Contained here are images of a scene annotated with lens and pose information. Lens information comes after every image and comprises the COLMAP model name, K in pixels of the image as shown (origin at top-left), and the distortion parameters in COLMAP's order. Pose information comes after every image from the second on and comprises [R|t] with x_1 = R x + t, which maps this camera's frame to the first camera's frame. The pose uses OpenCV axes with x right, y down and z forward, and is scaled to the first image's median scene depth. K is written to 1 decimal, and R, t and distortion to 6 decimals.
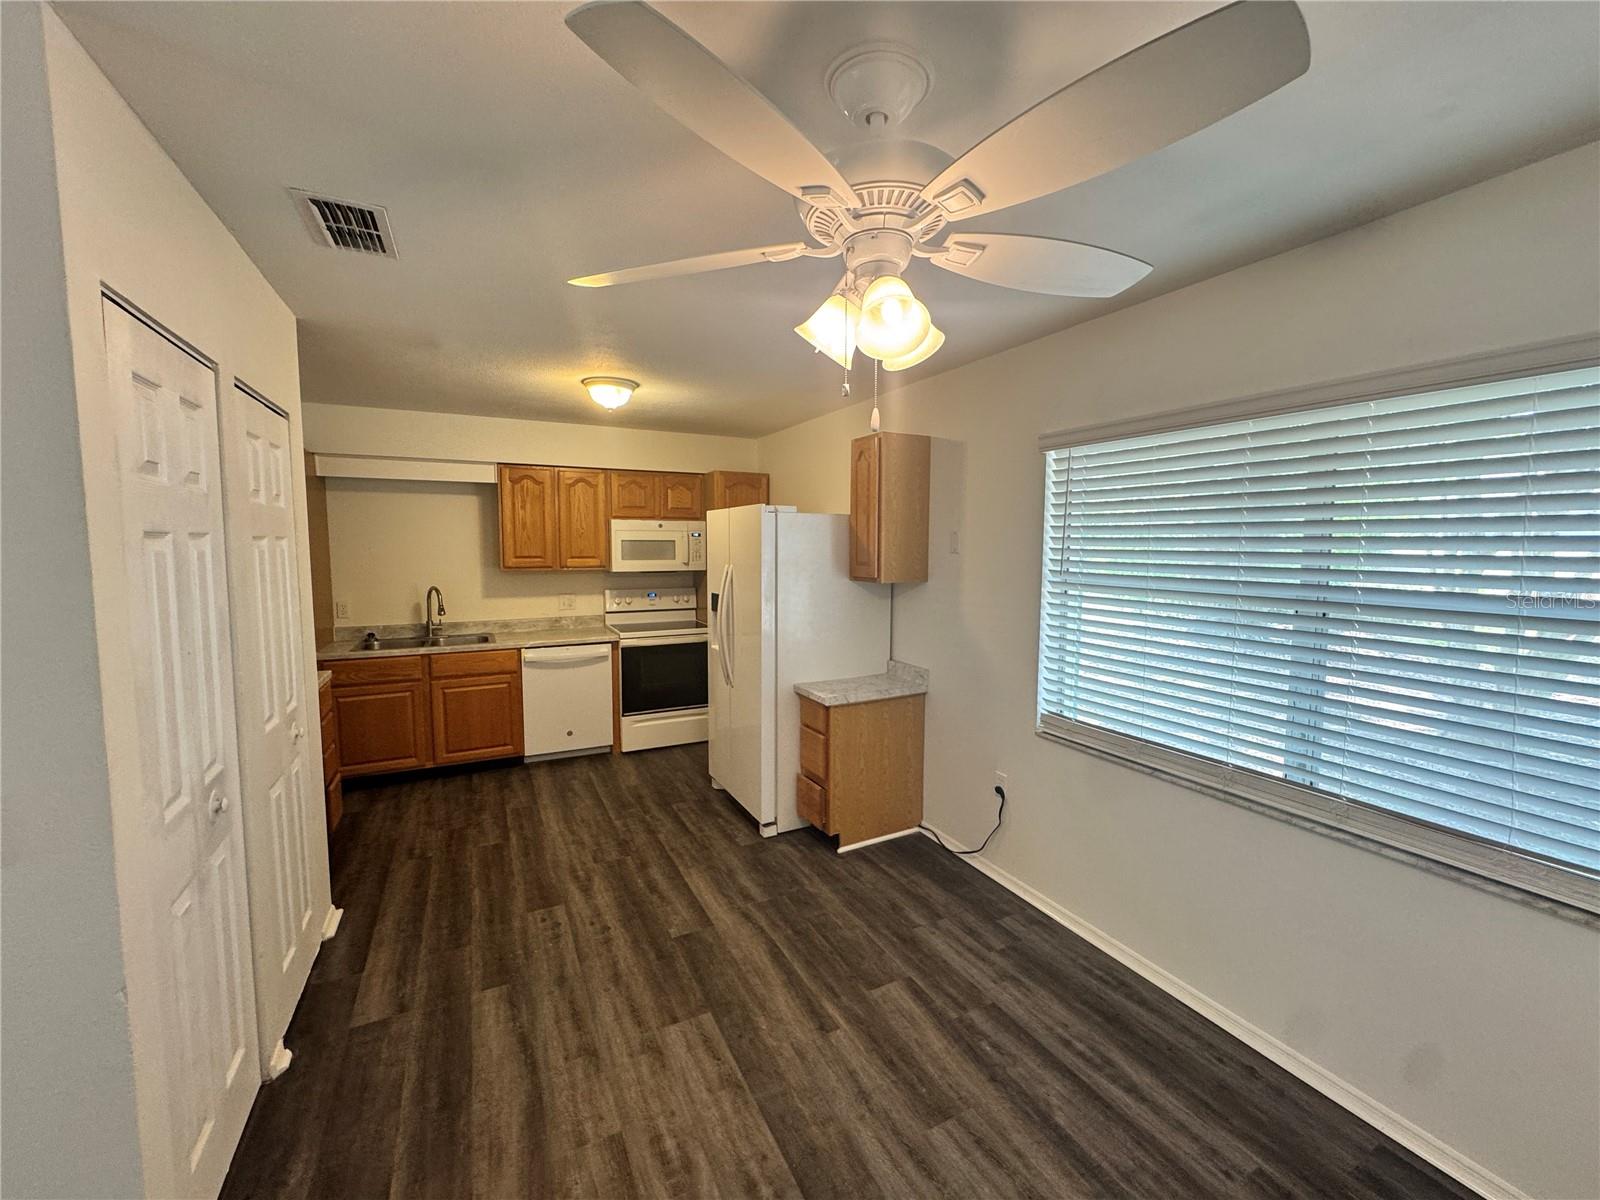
lens RADIAL K [[639.0, 0, 799.9], [0, 639.0, 594.7], [0, 0, 1]] dist [-0.003993, -0.000091]
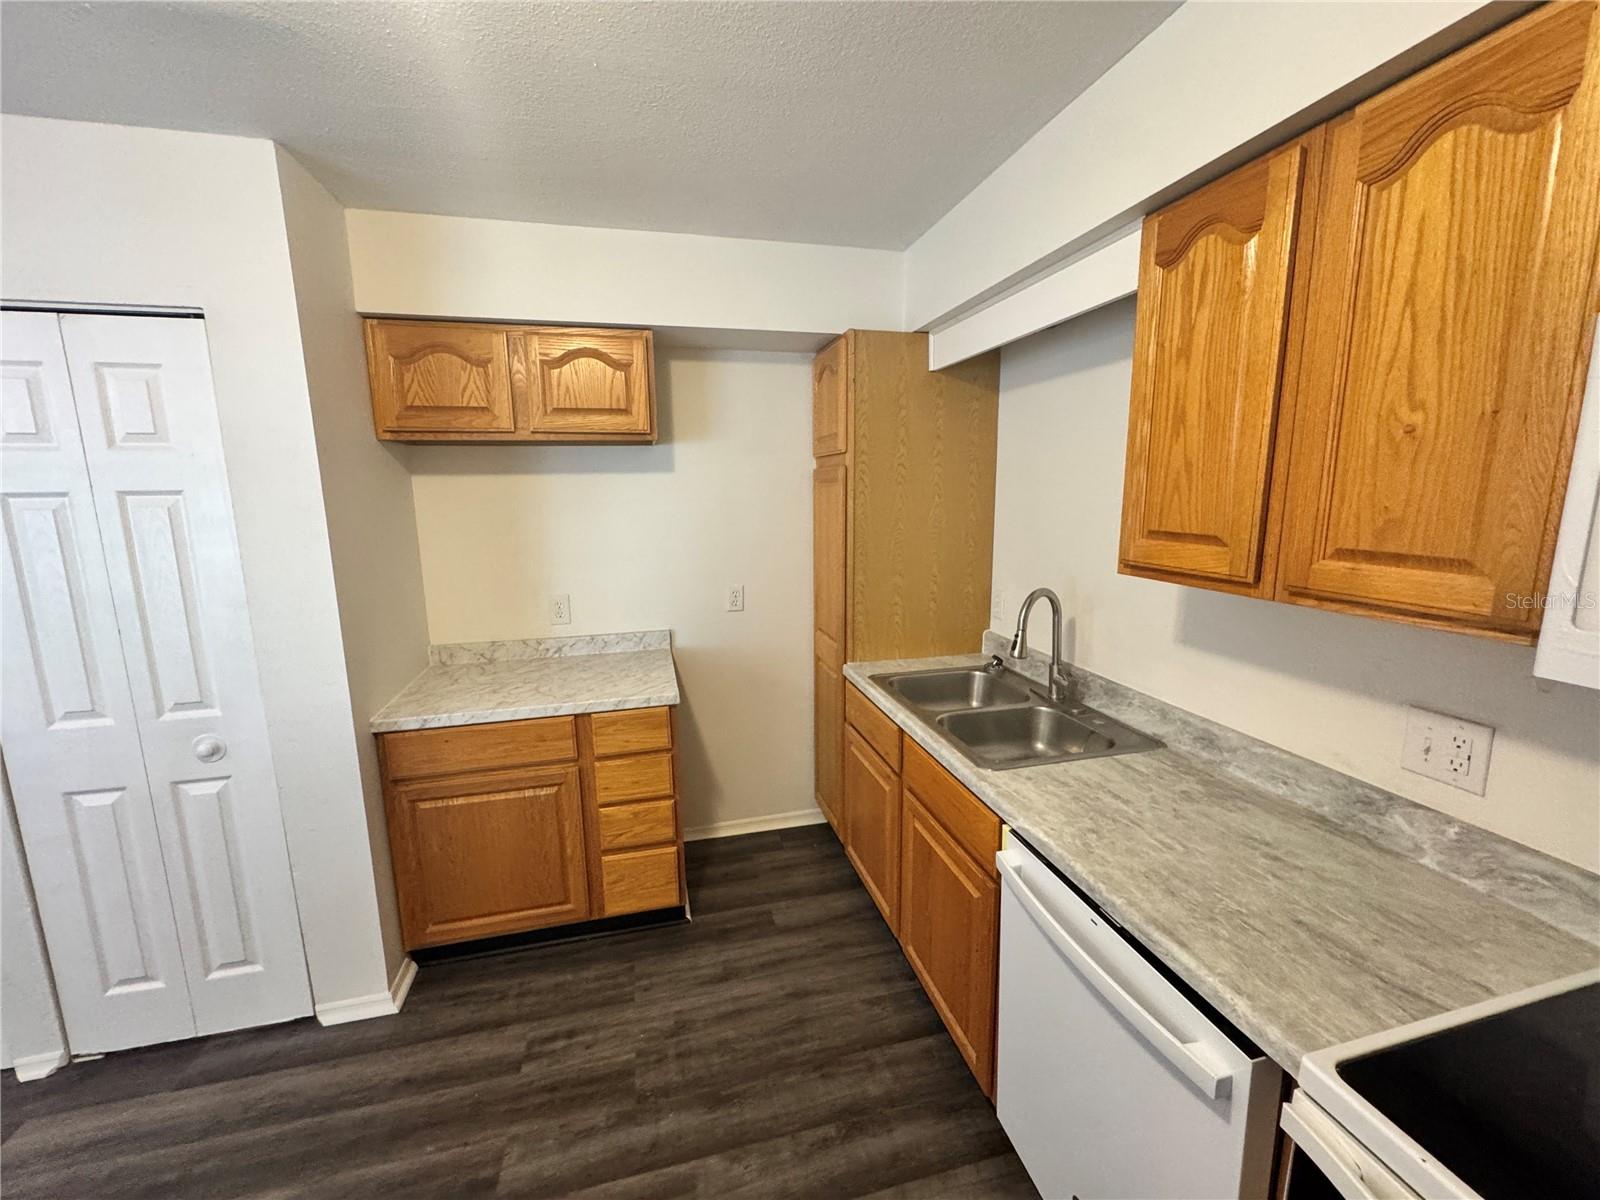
lens RADIAL K [[639.0, 0, 799.9], [0, 639.0, 594.7], [0, 0, 1]] dist [-0.003993, -0.000091]
pose [[-0.222530, 0.163052, -0.961194, -0.134224], [-0.064078, 0.981337, 0.181304, -0.082854], [0.972818, 0.101937, -0.207928, 1.014827]]
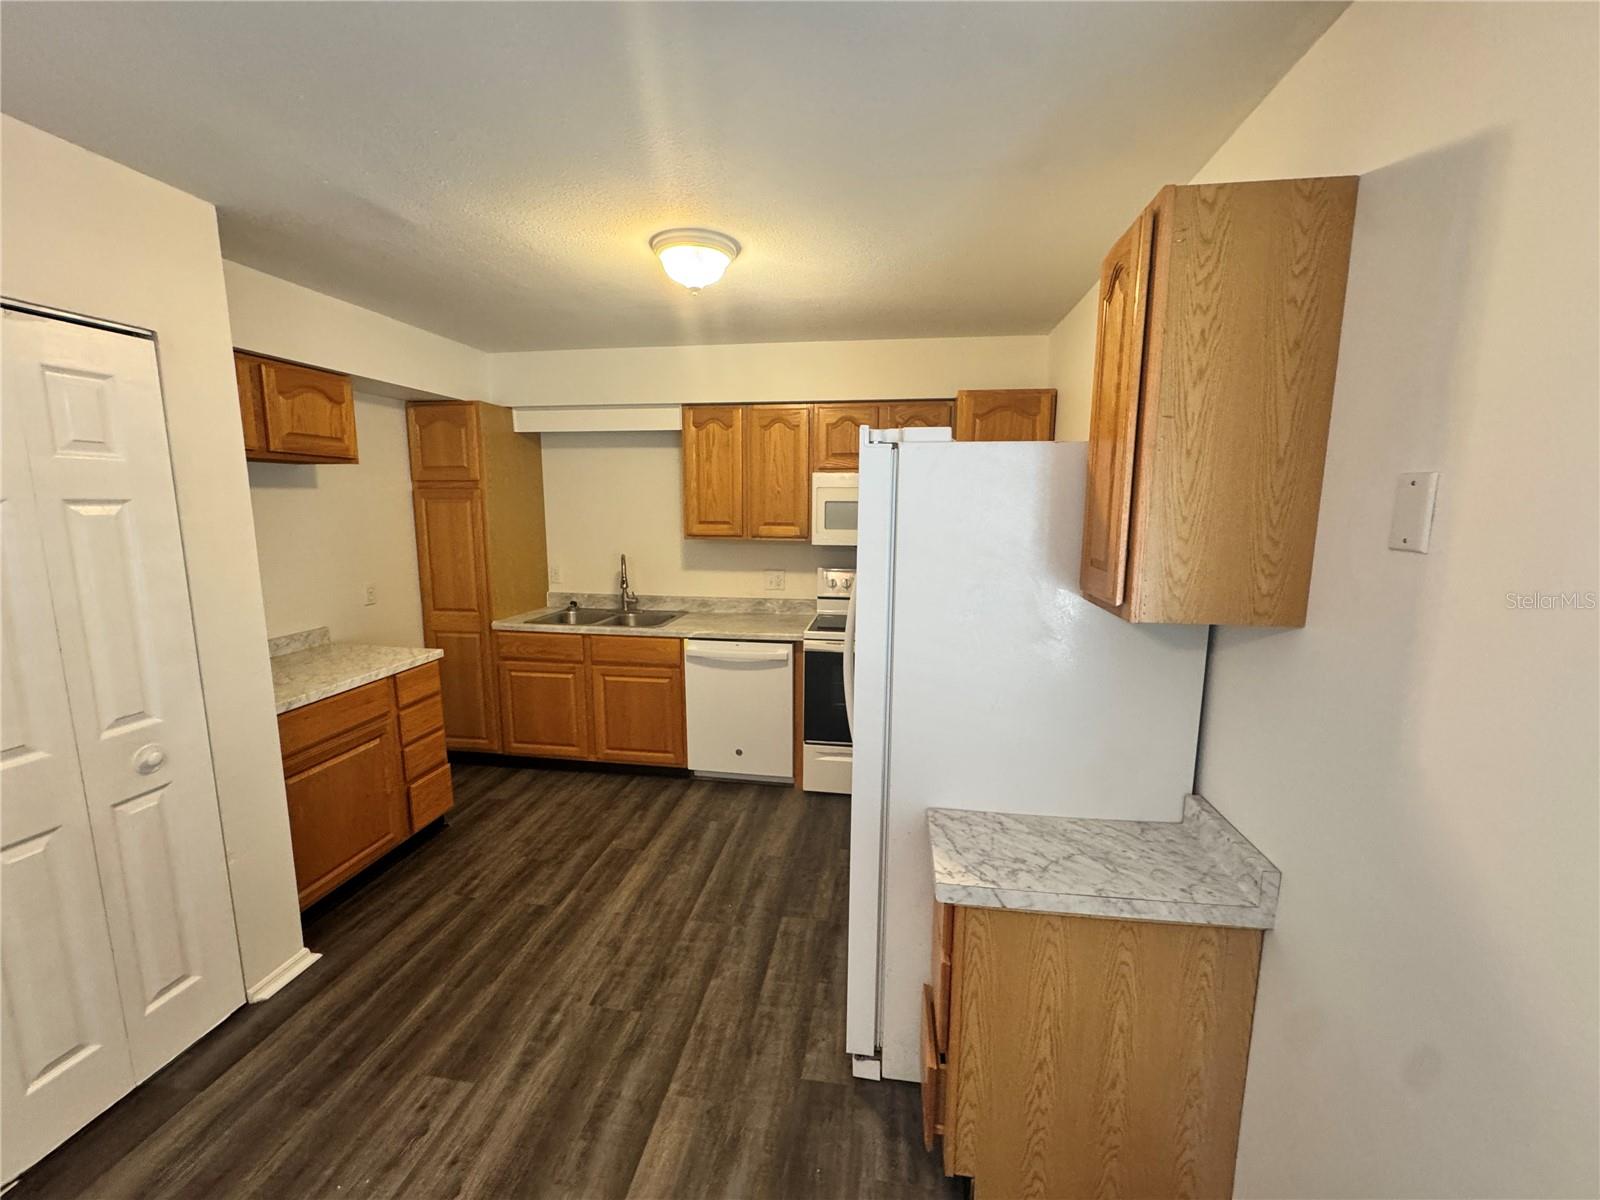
lens RADIAL K [[639.0, 0, 799.9], [0, 639.0, 594.7], [0, 0, 1]] dist [-0.003993, -0.000091]
pose [[0.812648, 0.085537, -0.576443, 0.144361], [-0.048819, 0.995685, 0.078924, -0.042186], [0.580706, -0.035996, 0.813317, 0.464953]]
